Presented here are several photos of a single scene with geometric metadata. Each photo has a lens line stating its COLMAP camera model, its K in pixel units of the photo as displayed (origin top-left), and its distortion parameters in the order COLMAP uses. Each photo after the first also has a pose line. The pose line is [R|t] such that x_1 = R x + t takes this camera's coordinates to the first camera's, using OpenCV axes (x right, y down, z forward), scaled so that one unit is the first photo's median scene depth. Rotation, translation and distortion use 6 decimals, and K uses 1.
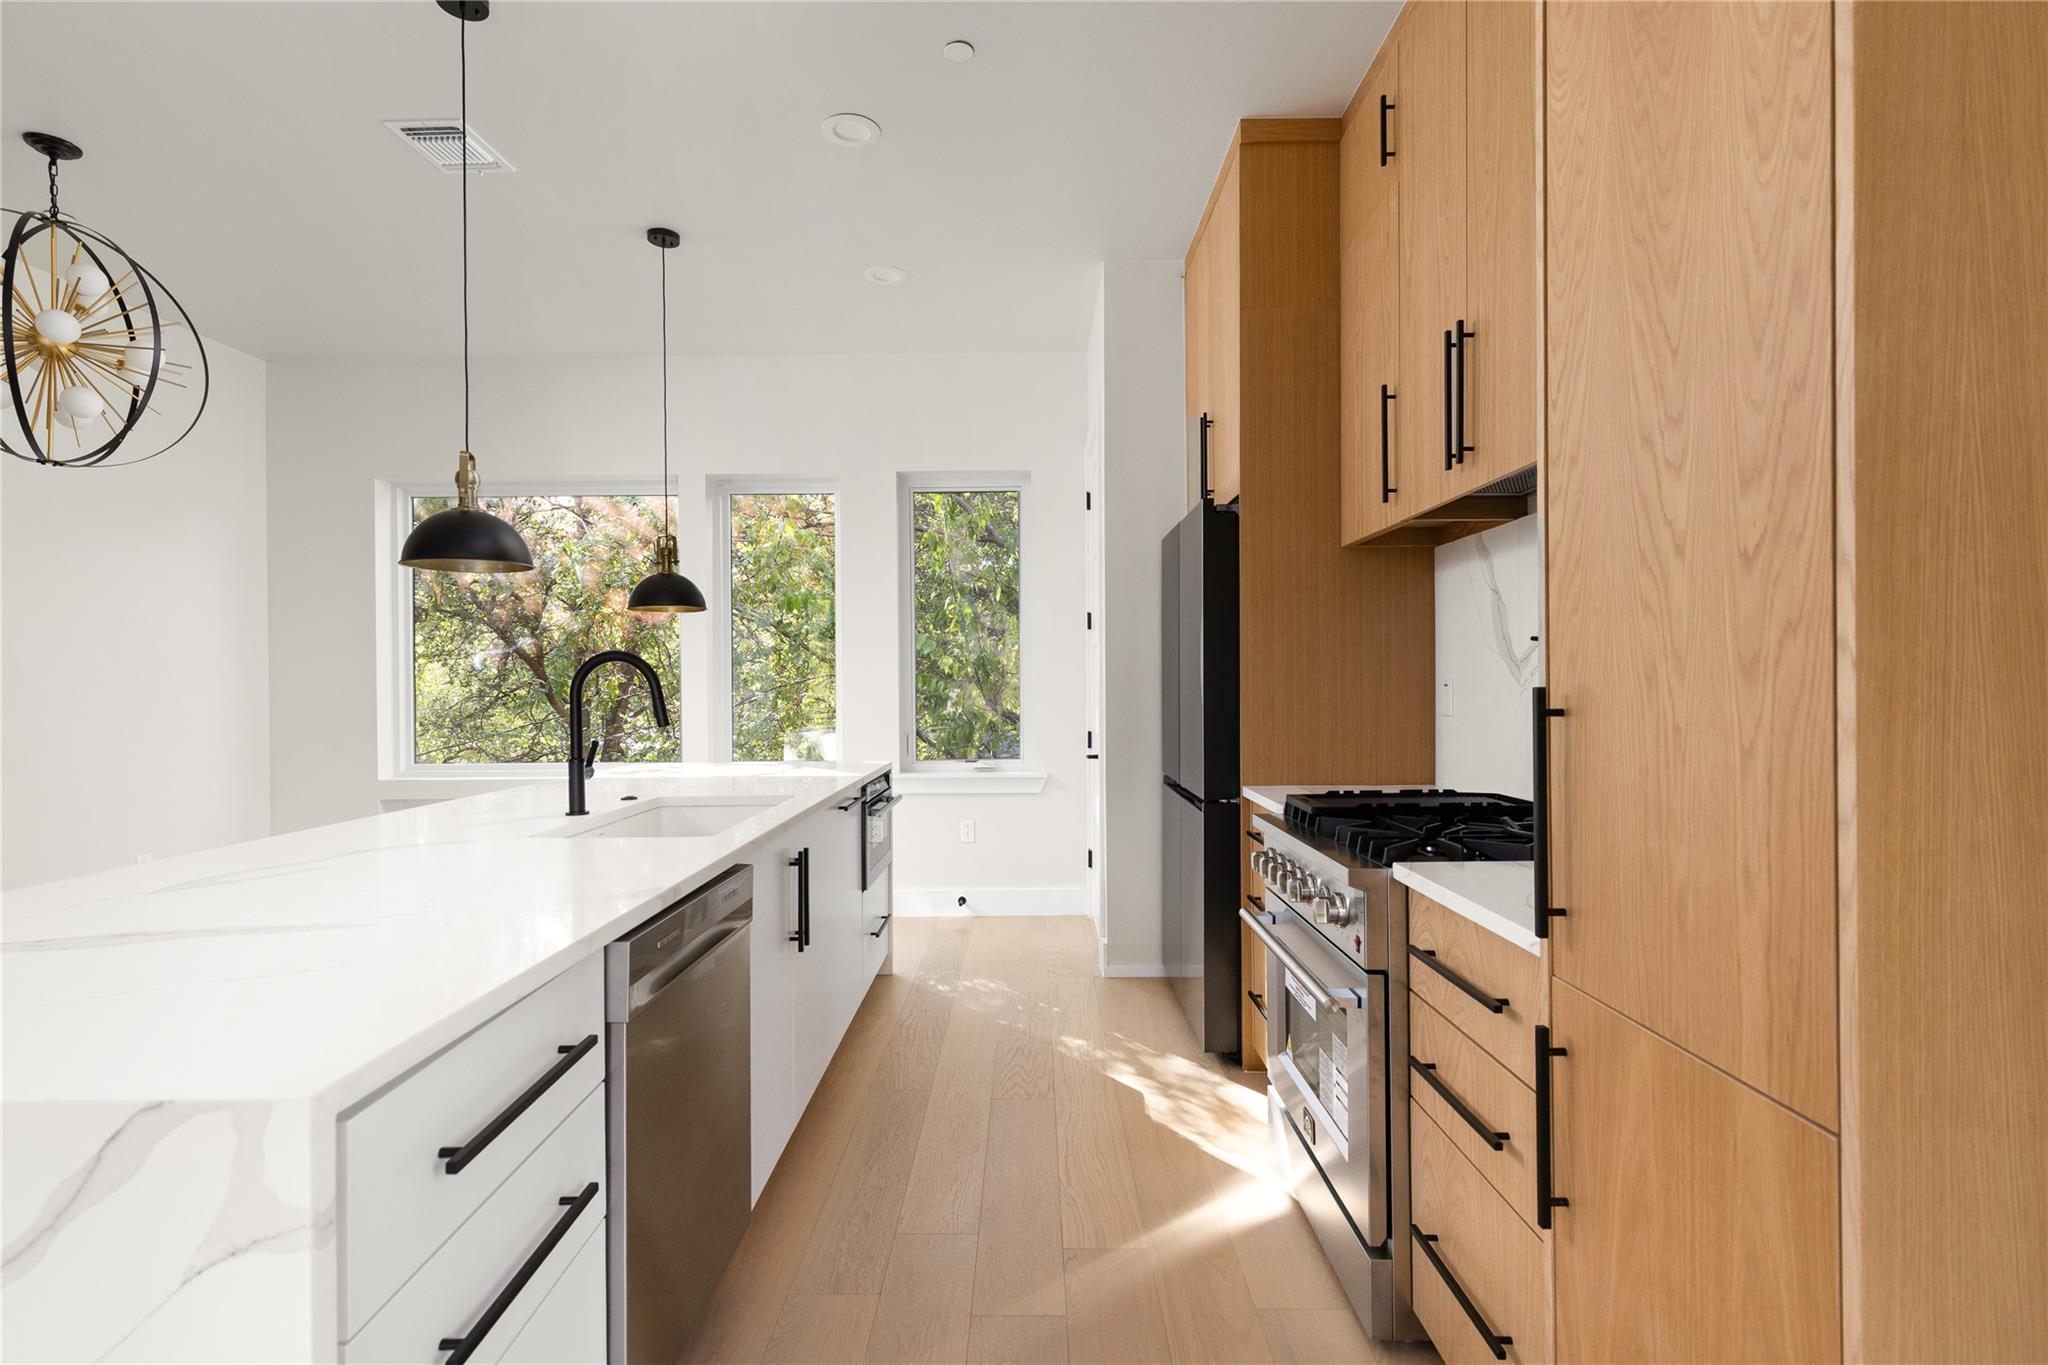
lens RADIAL K [[930.6, 0, 1016.2], [0, 930.6, 684.2], [0, 0, 1]] dist [0.008666, -0.000371]
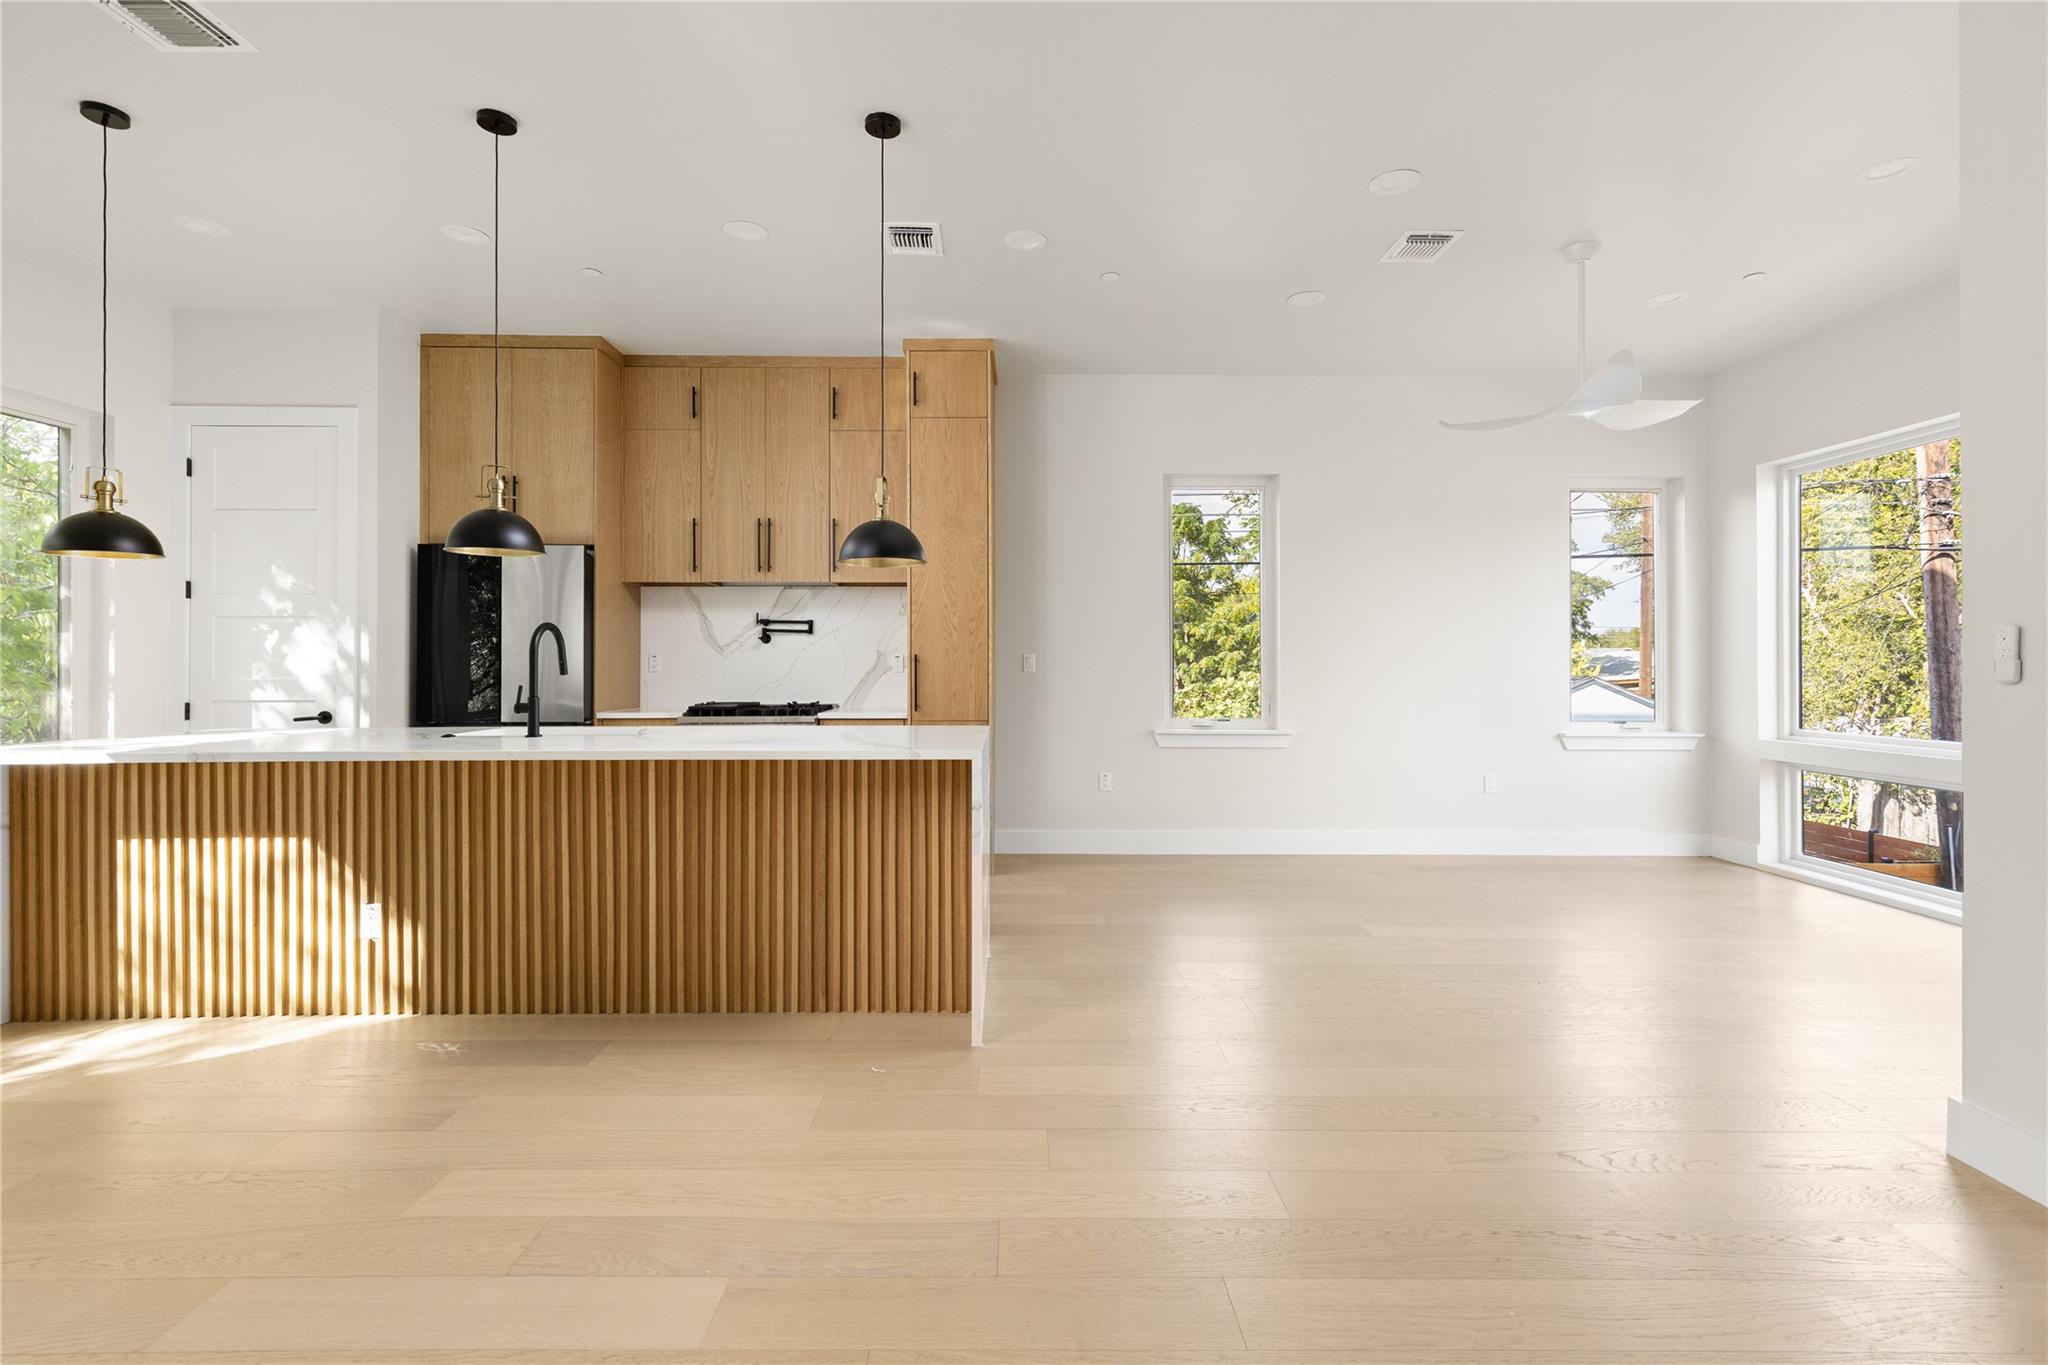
lens RADIAL K [[930.6, 0, 1022.3], [0, 930.6, 667.1], [0, 0, 1]] dist [0.008666, -0.000371]
pose [[-0.028643, 0.007761, 0.999560, -4.452925], [0.003043, 0.999966, -0.007677, 0.113868], [-0.999585, 0.002821, -0.028666, 0.722043]]
